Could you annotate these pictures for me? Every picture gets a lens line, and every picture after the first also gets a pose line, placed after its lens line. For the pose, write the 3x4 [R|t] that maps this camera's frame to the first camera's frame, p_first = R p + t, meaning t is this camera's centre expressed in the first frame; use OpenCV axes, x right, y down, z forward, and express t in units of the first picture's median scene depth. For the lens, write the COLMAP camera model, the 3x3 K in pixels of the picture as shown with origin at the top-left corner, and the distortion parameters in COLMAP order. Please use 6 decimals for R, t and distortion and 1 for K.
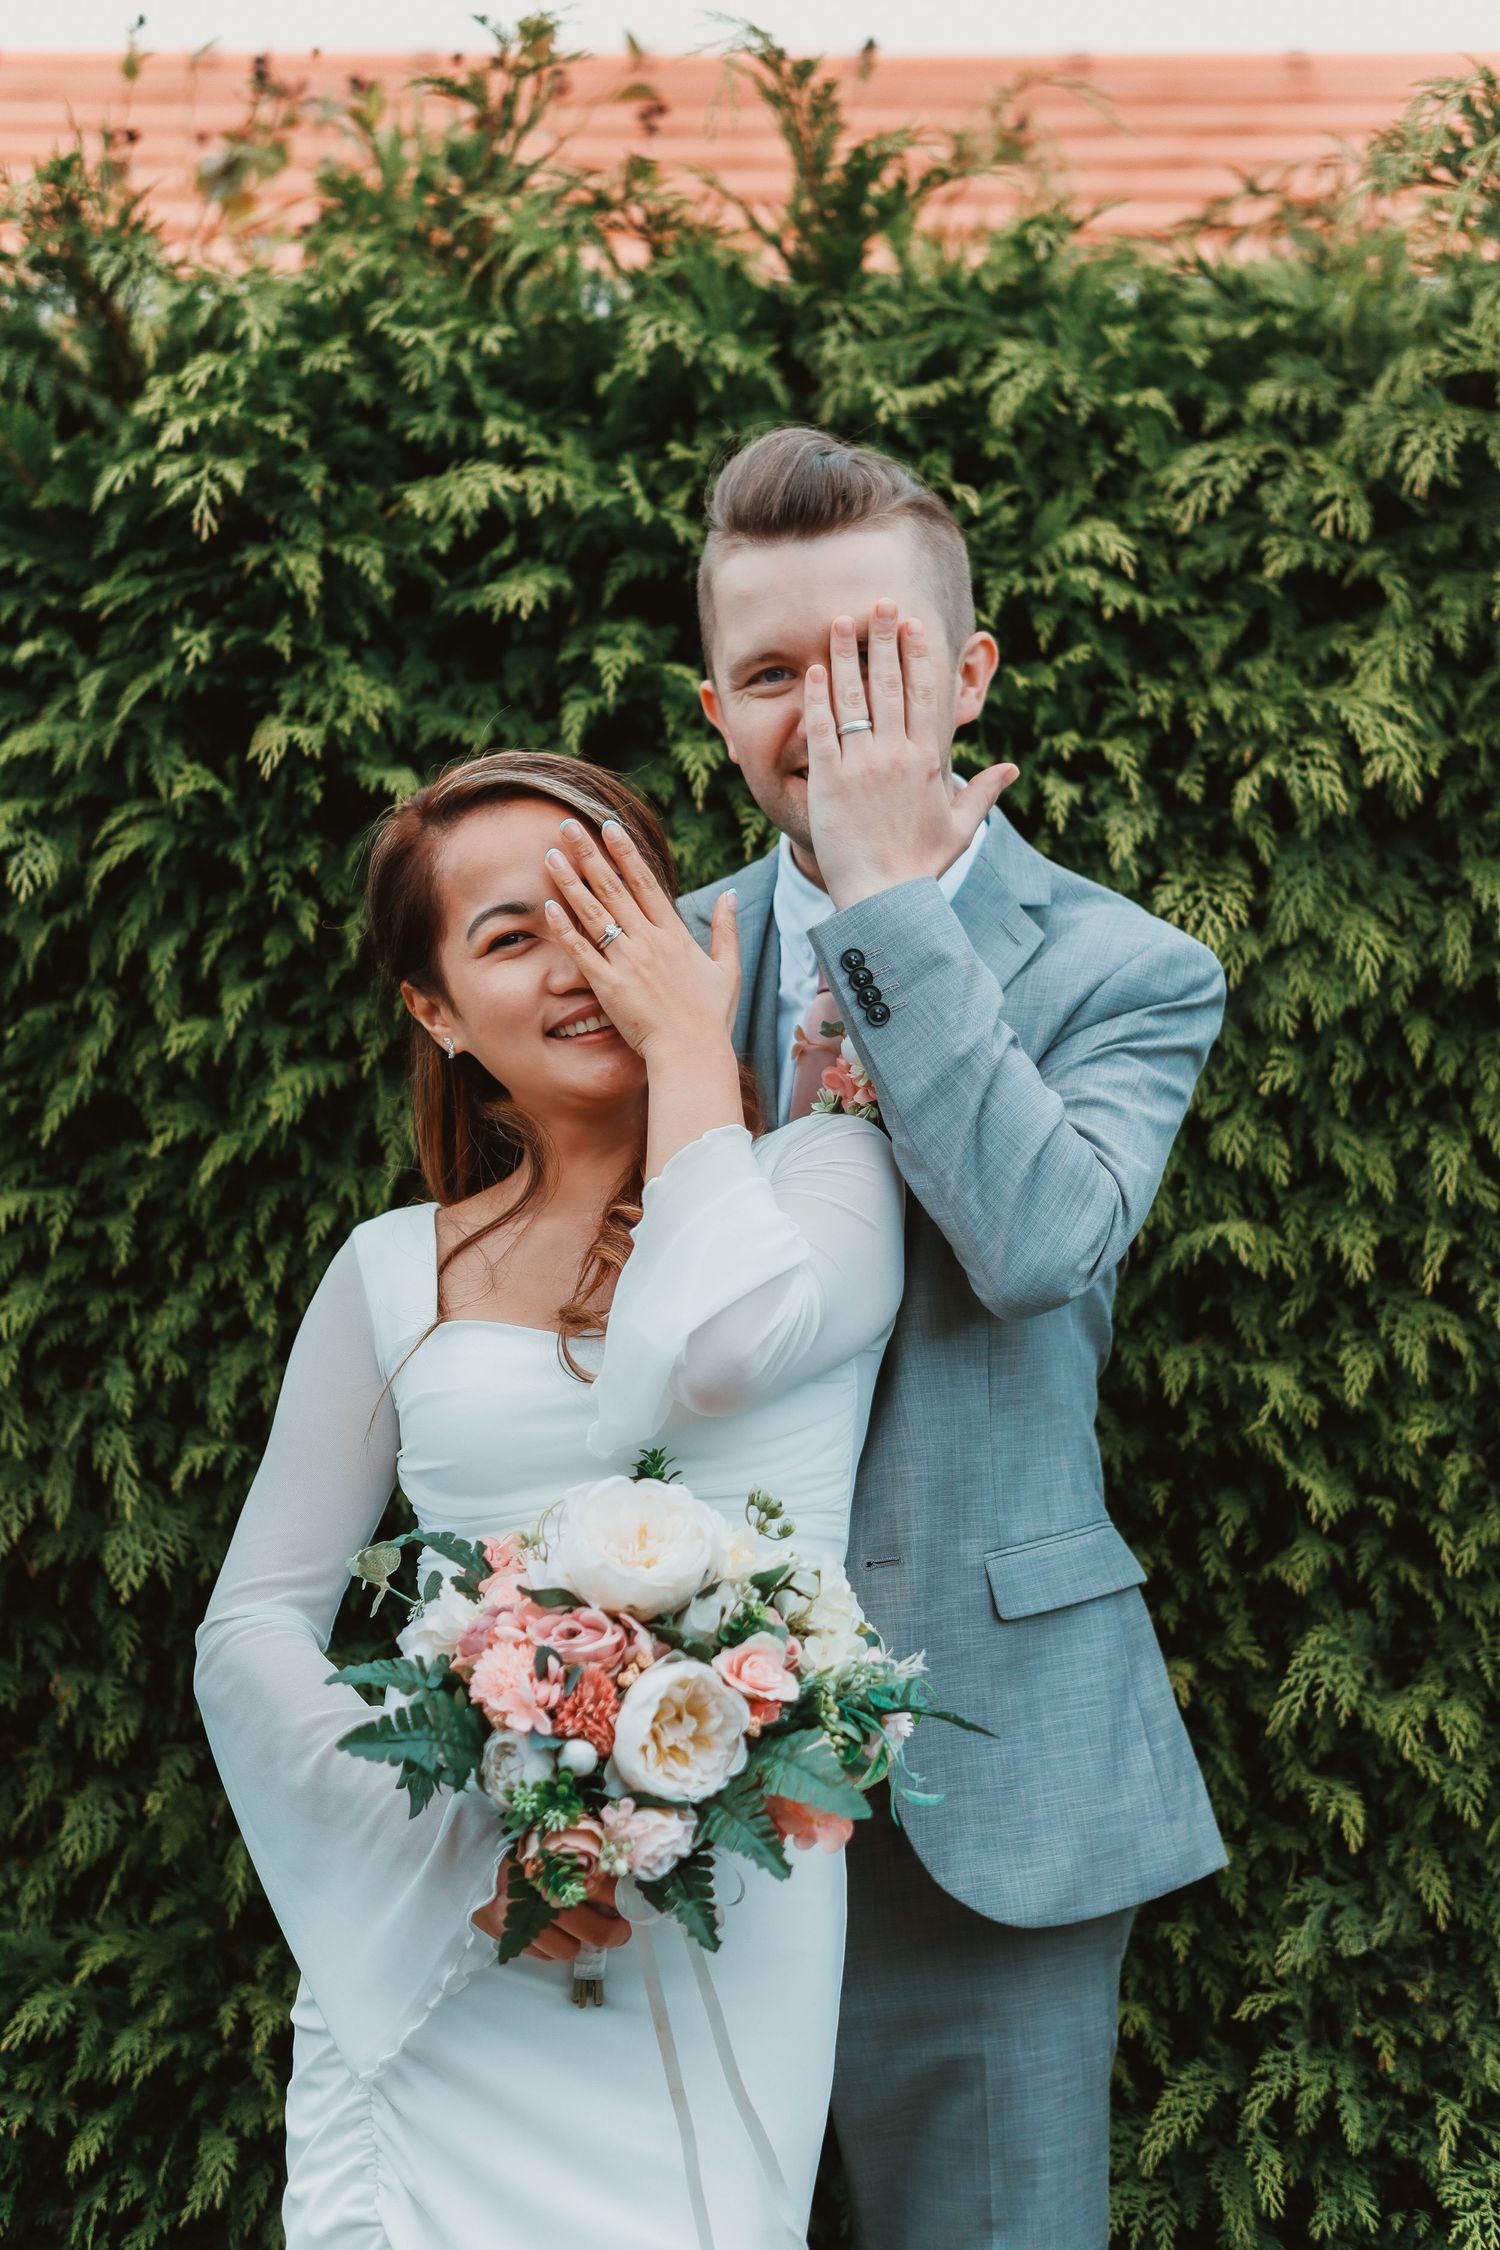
lens RADIAL K [[5723.2, 0, 753.9], [0, 5723.2, 1070.8], [0, 0, 1]] dist [0.162967, 1.235422]
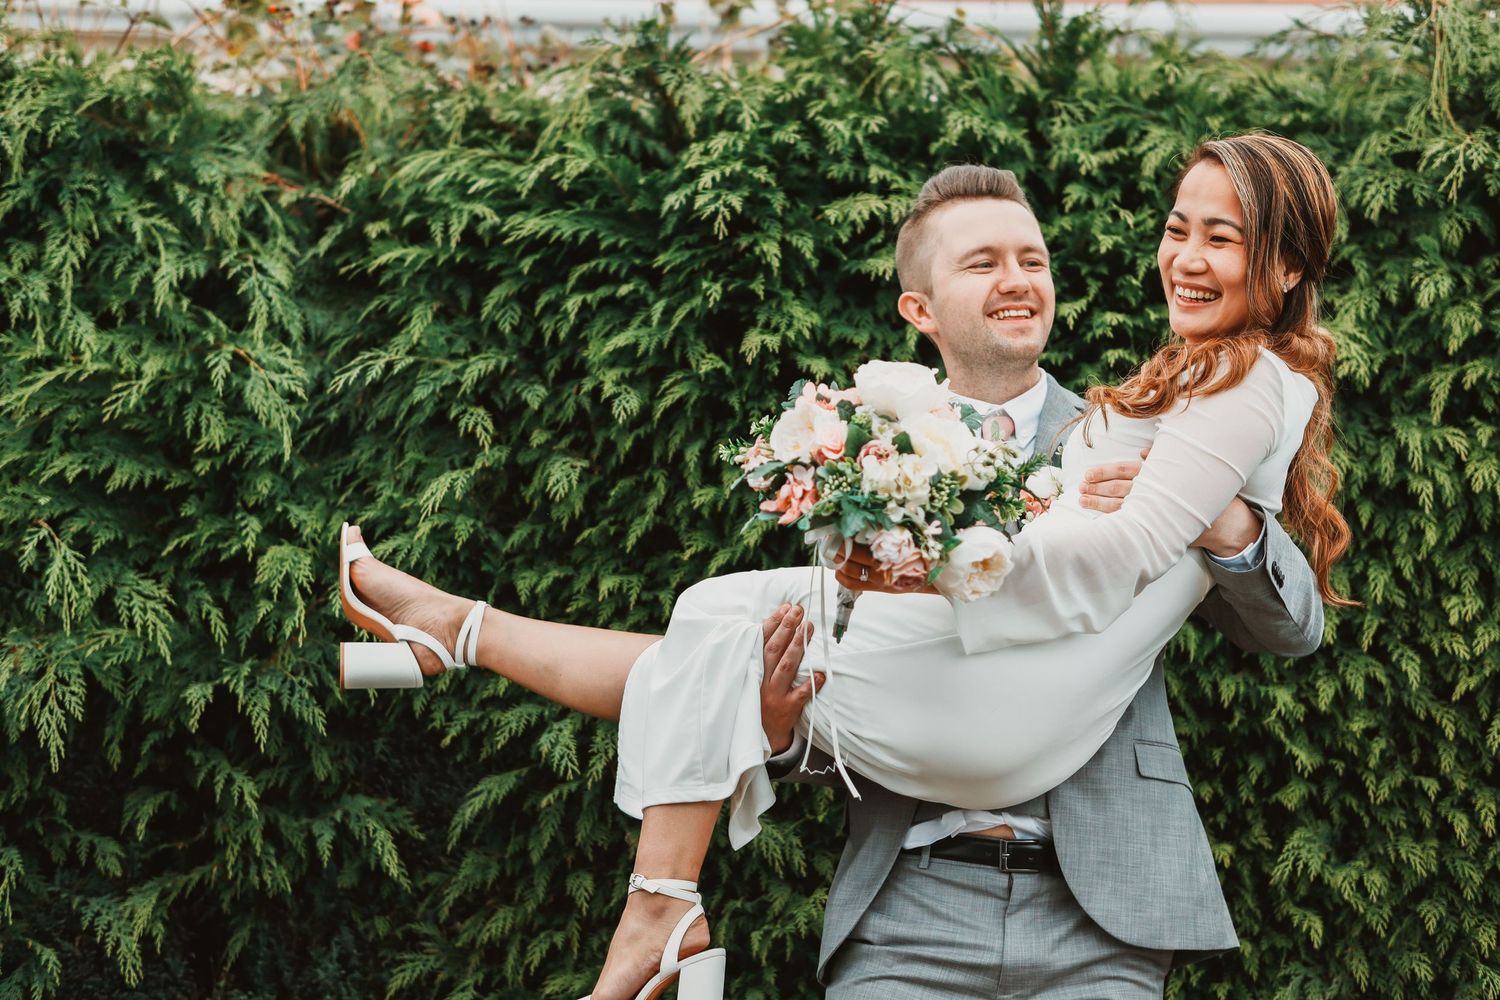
lens RADIAL K [[3815.5, 0, 751.8], [0, 3815.5, 474.7], [0, 0, 1]] dist [0.162967, 1.235422]
pose [[0.997205, 0.023518, -0.070918, 0.005716], [-0.022966, 0.999699, 0.008600, -0.024228], [0.071099, -0.006947, 0.997445, -0.251283]]
